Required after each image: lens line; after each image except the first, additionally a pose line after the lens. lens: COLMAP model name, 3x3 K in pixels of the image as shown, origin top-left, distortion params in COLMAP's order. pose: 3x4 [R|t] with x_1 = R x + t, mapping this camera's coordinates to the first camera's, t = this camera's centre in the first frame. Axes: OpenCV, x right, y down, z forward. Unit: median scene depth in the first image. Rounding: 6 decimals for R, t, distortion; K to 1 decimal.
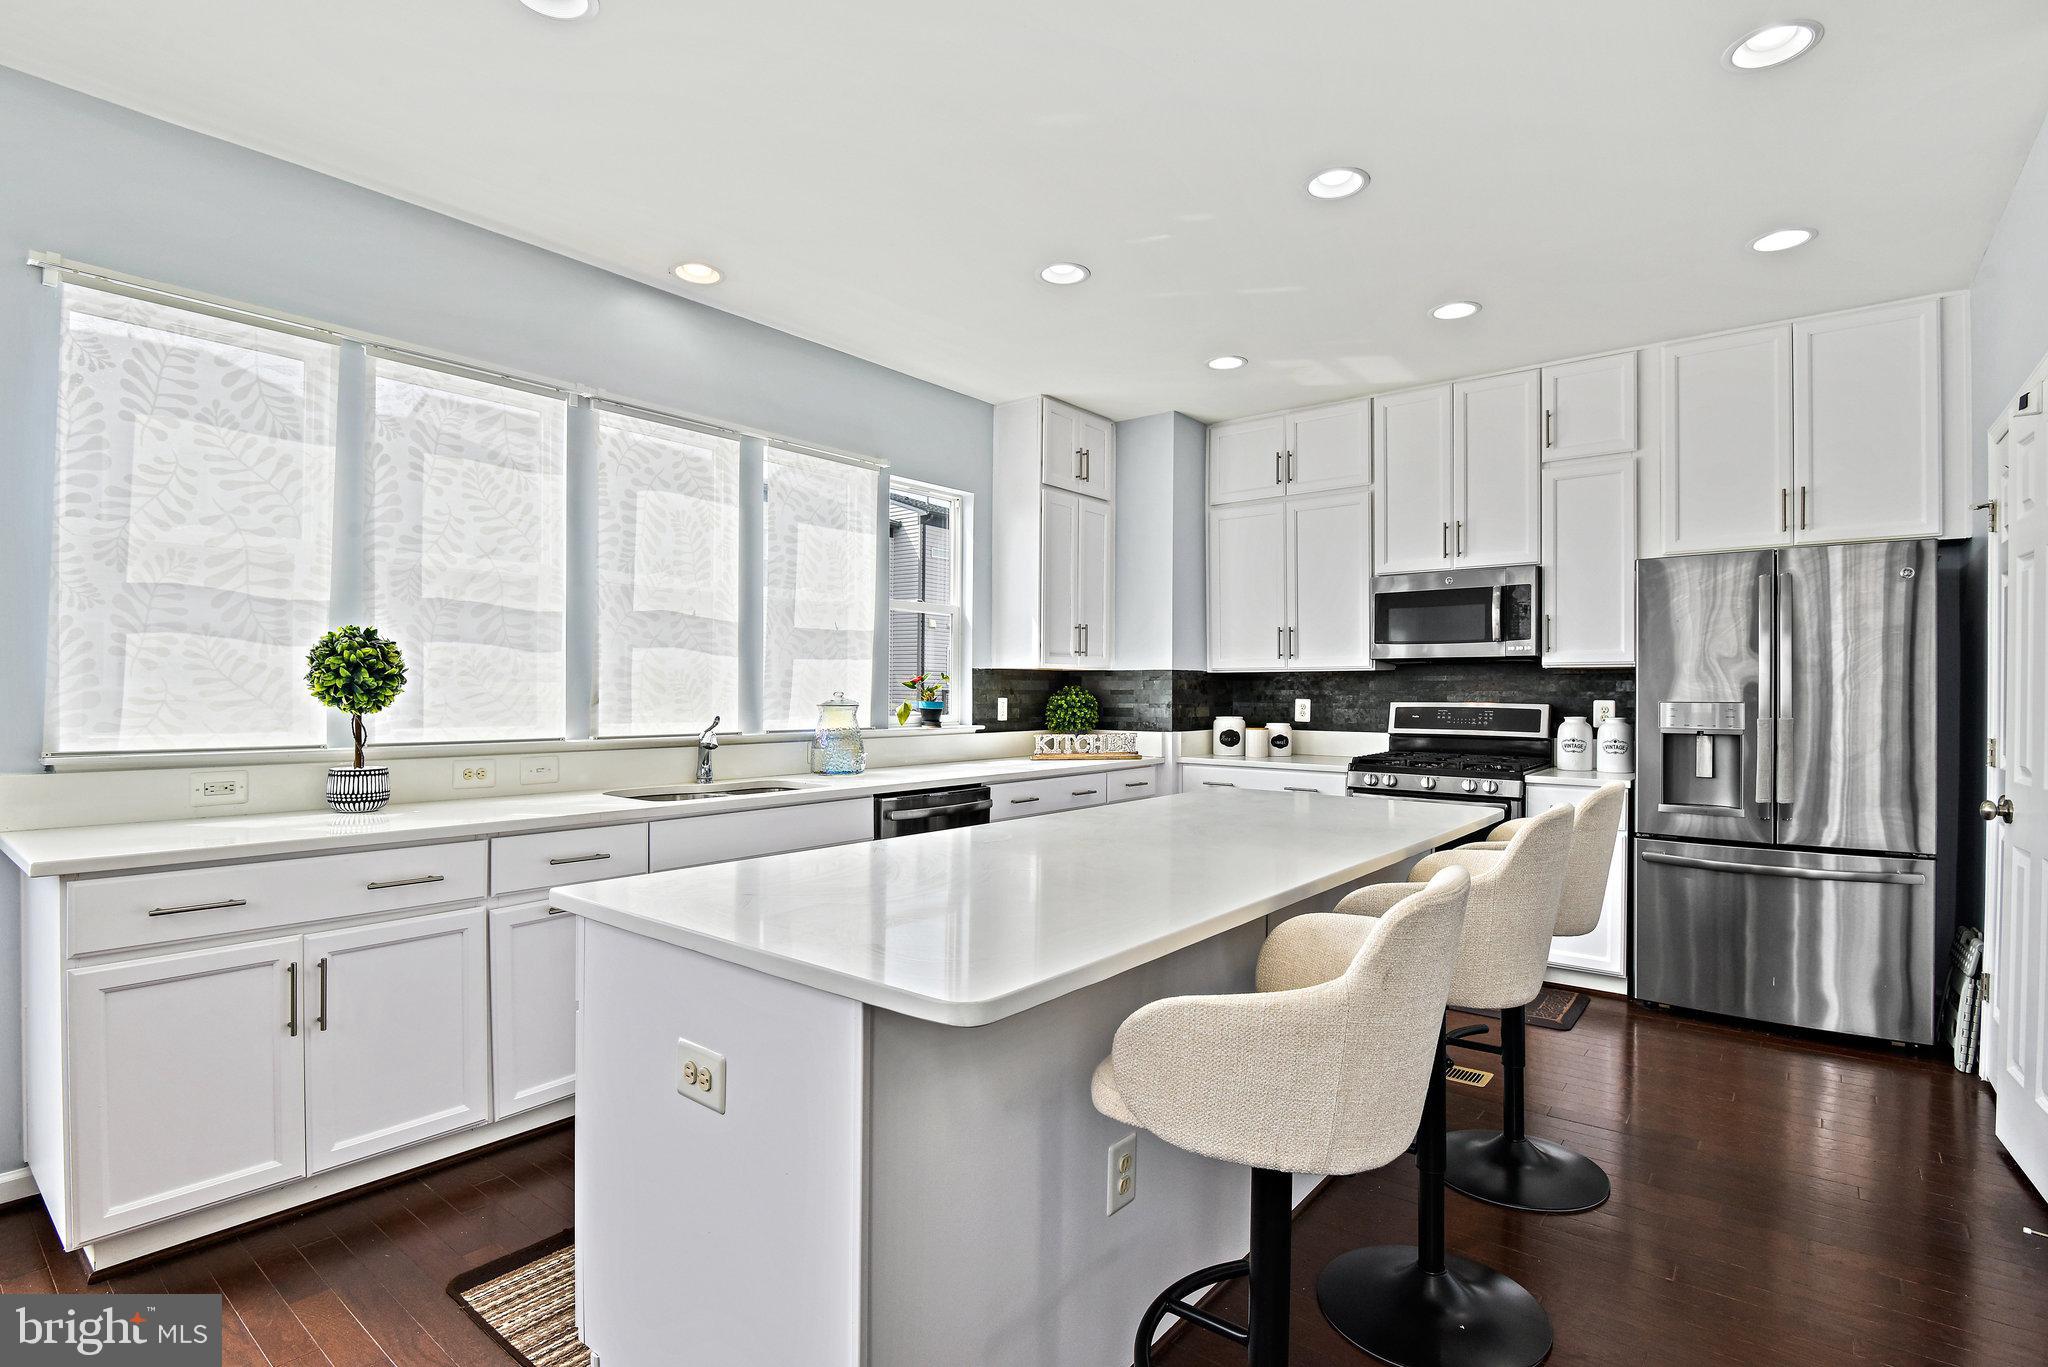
lens RADIAL K [[988.1, 0, 1016.2], [0, 988.1, 686.4], [0, 0, 1]] dist [-0.010849, -0.007968]
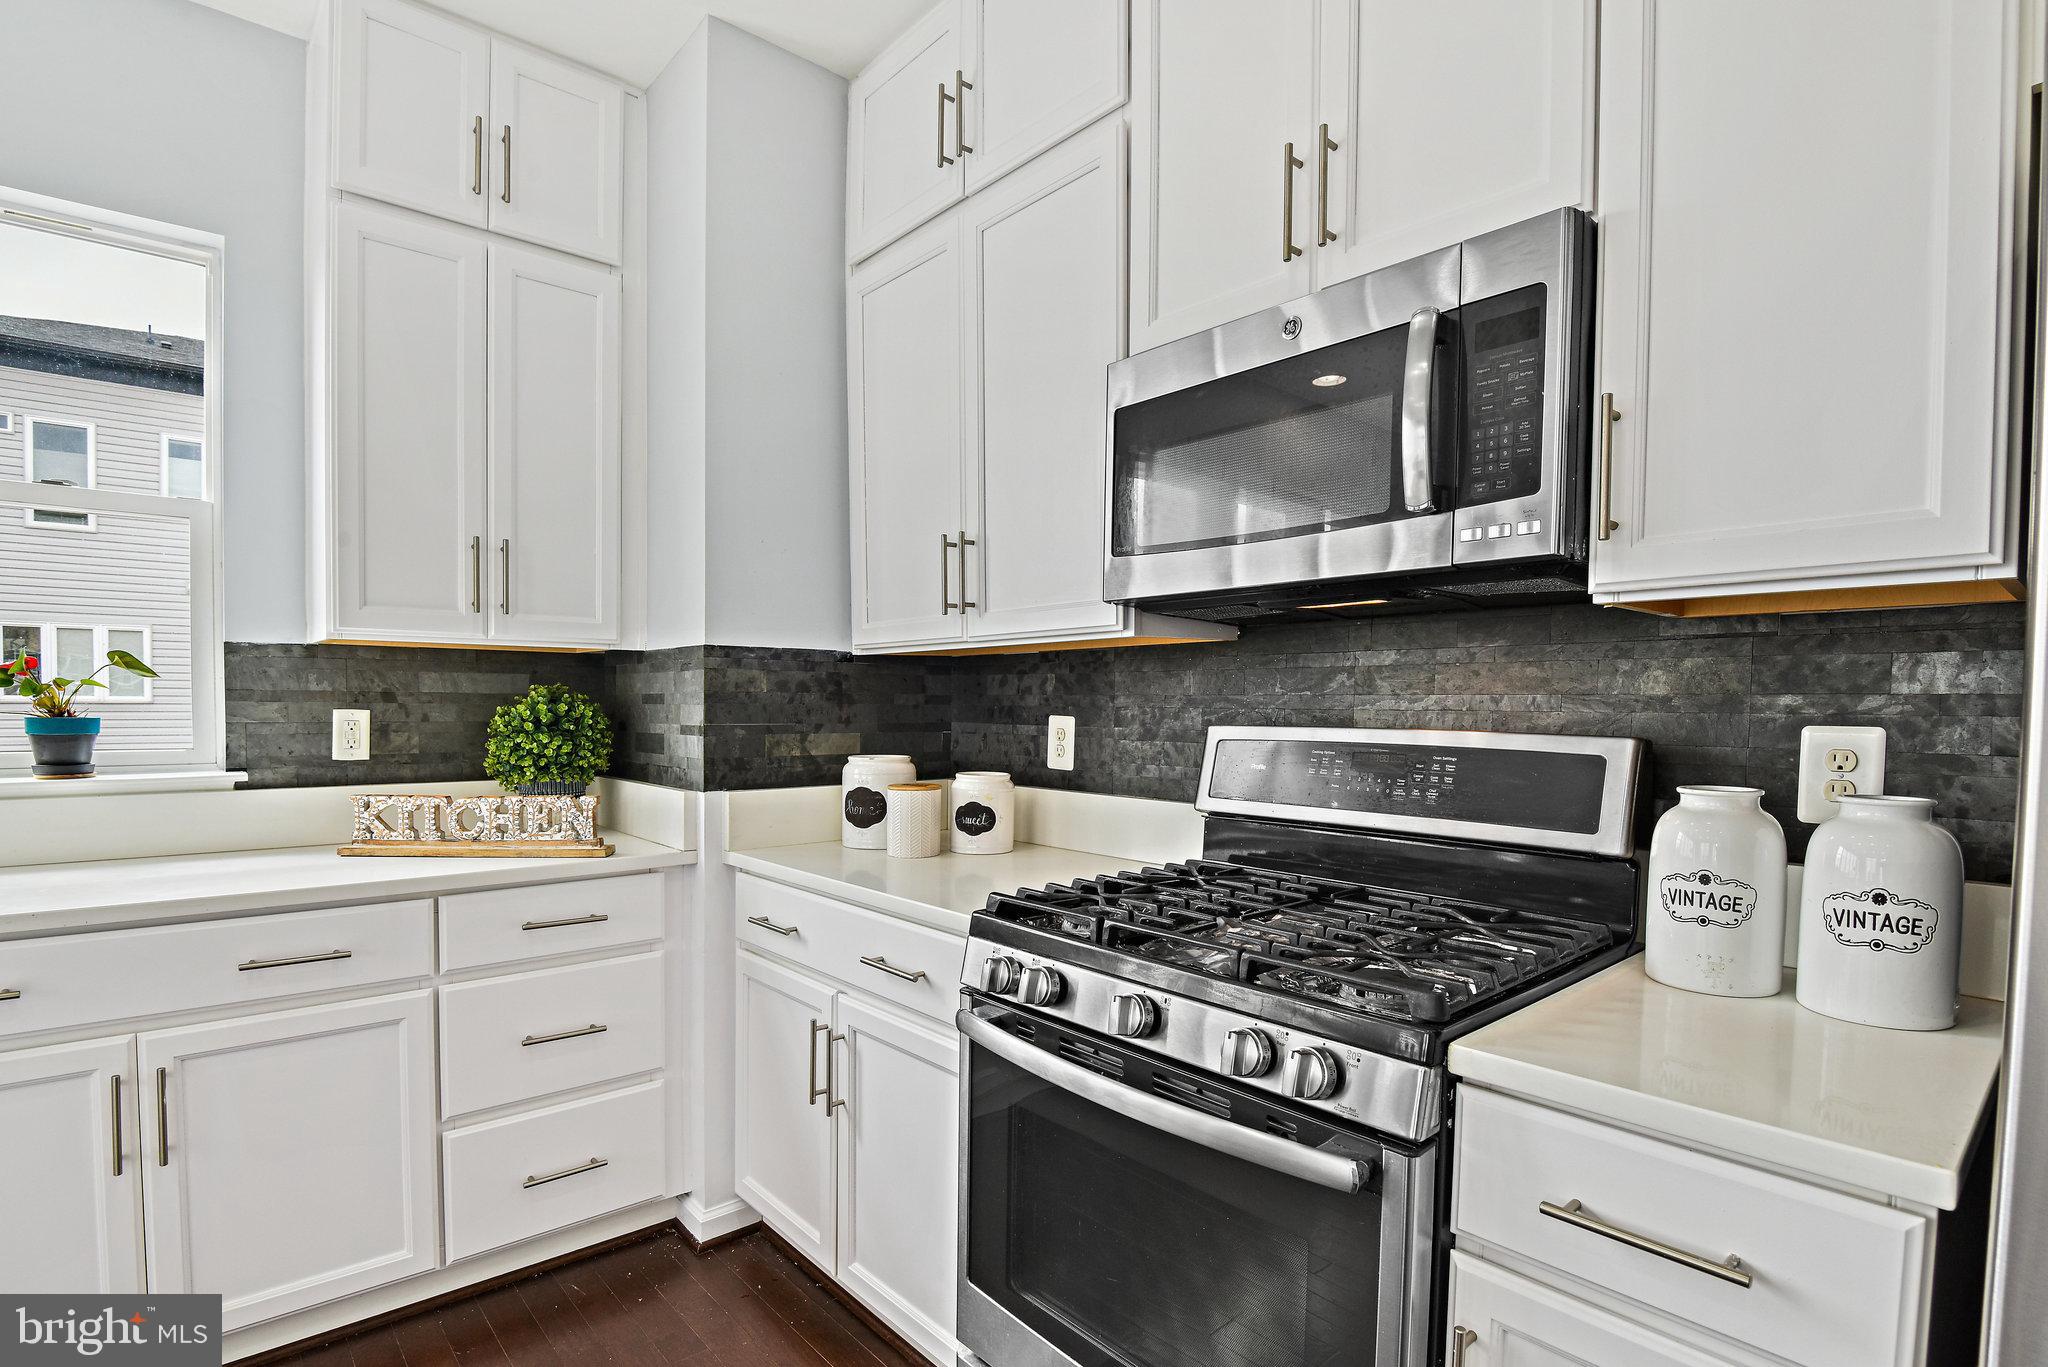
lens RADIAL K [[988.1, 0, 1040.6], [0, 988.1, 743.0], [0, 0, 1]] dist [-0.010849, -0.007968]
pose [[0.986850, 0.010422, -0.161302, 0.432900], [-0.003979, 0.999183, 0.040216, 0.008809], [0.161589, -0.039045, 0.986085, 0.714560]]
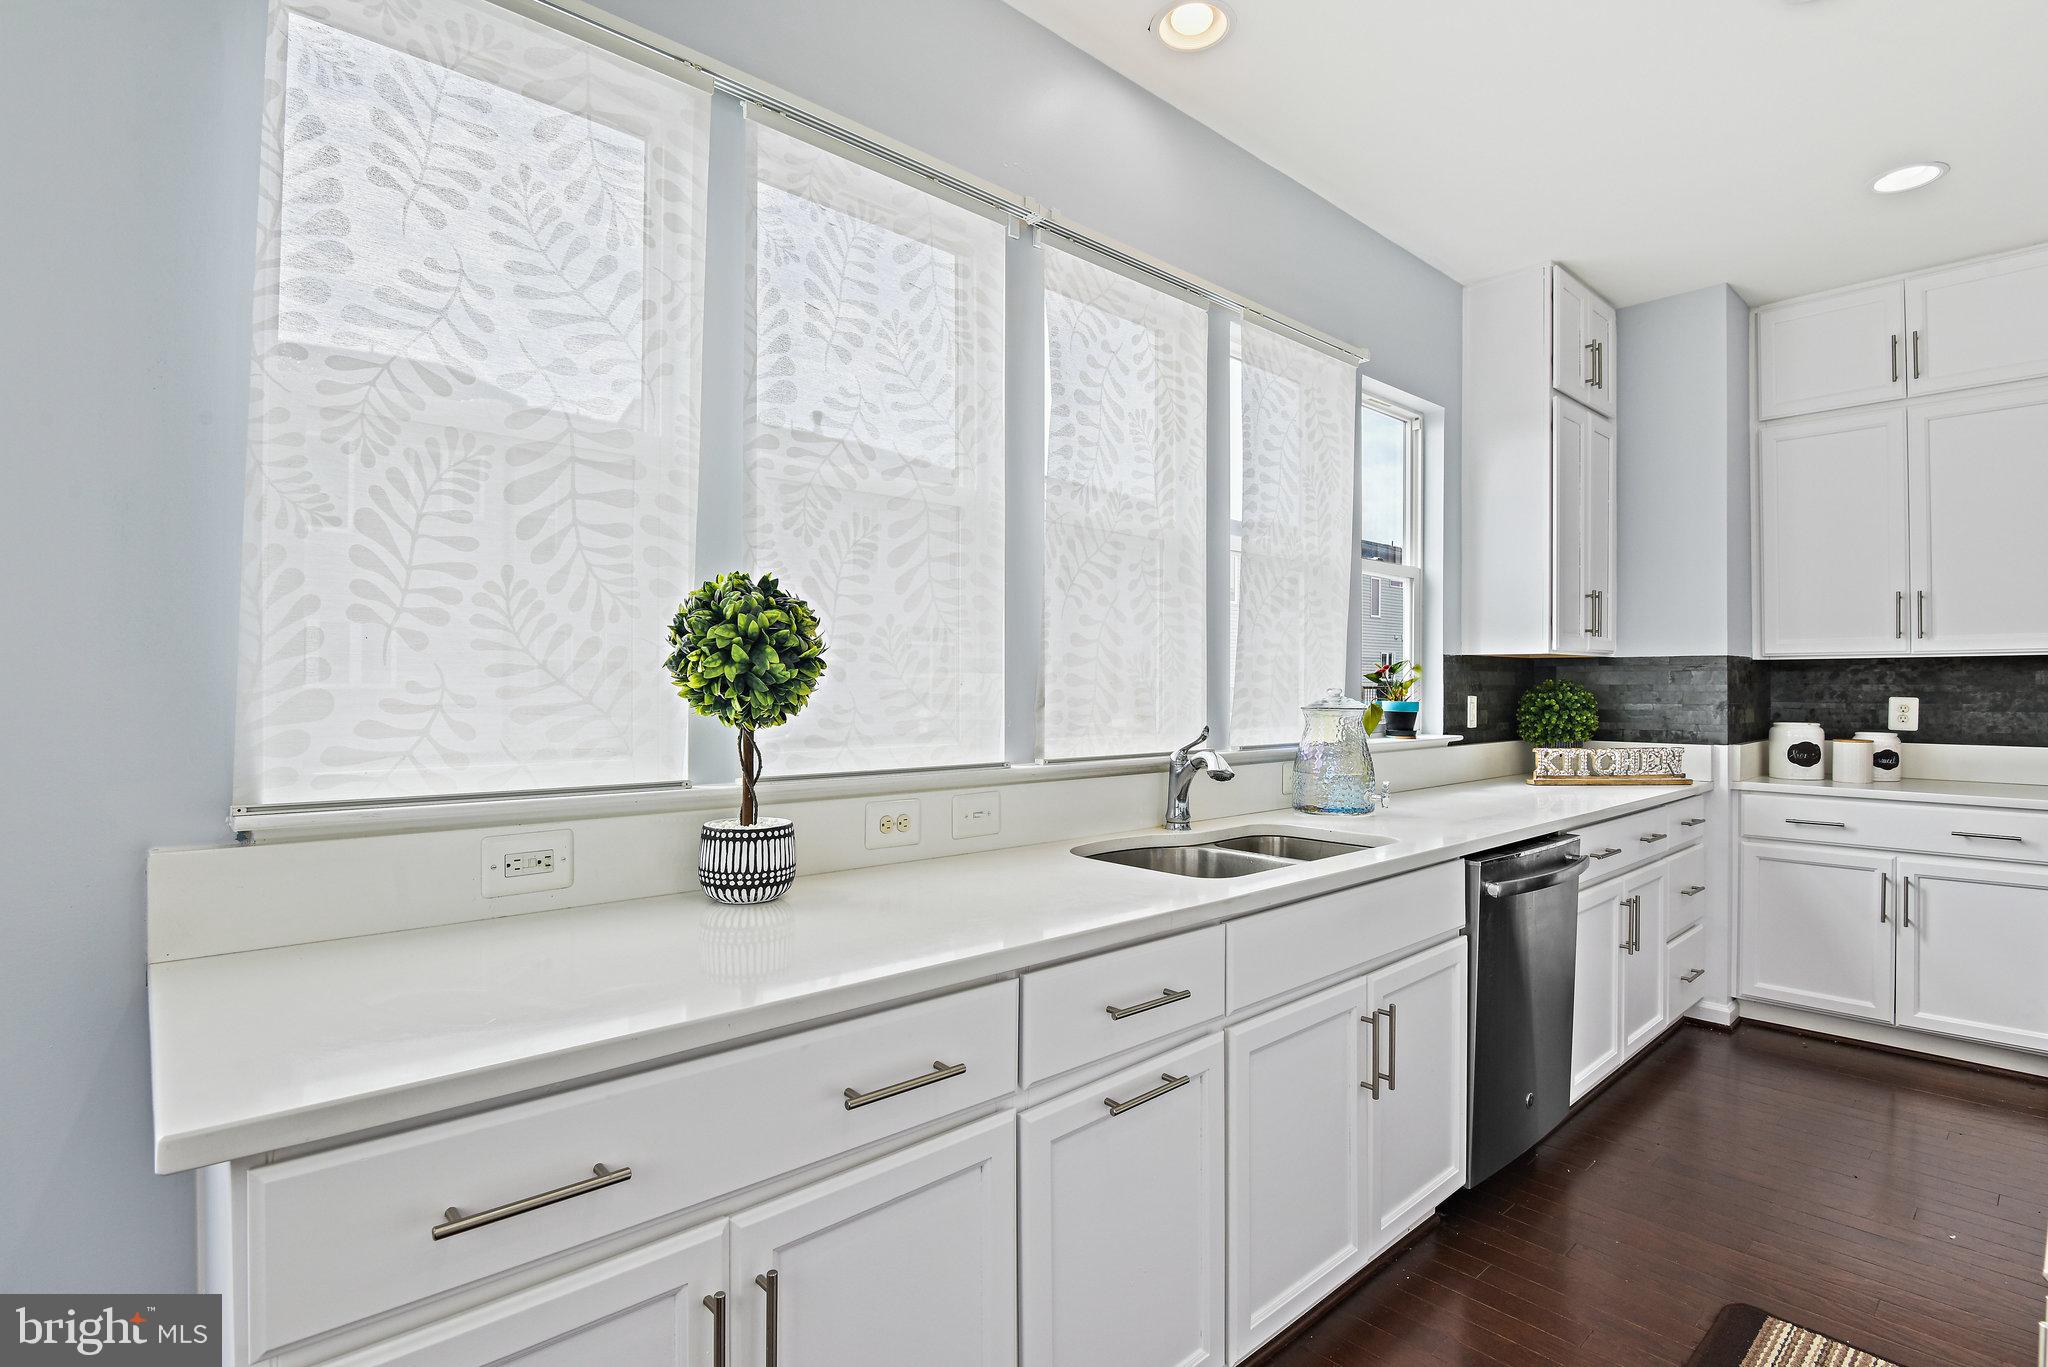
lens RADIAL K [[988.1, 0, 1022.9], [0, 988.1, 675.0], [0, 0, 1]] dist [-0.010849, -0.007968]
pose [[0.989032, -0.001882, -0.147688, -0.270156], [0.001045, 0.999983, -0.005746, 0.000529], [0.147696, 0.005529, 0.989017, 0.289864]]
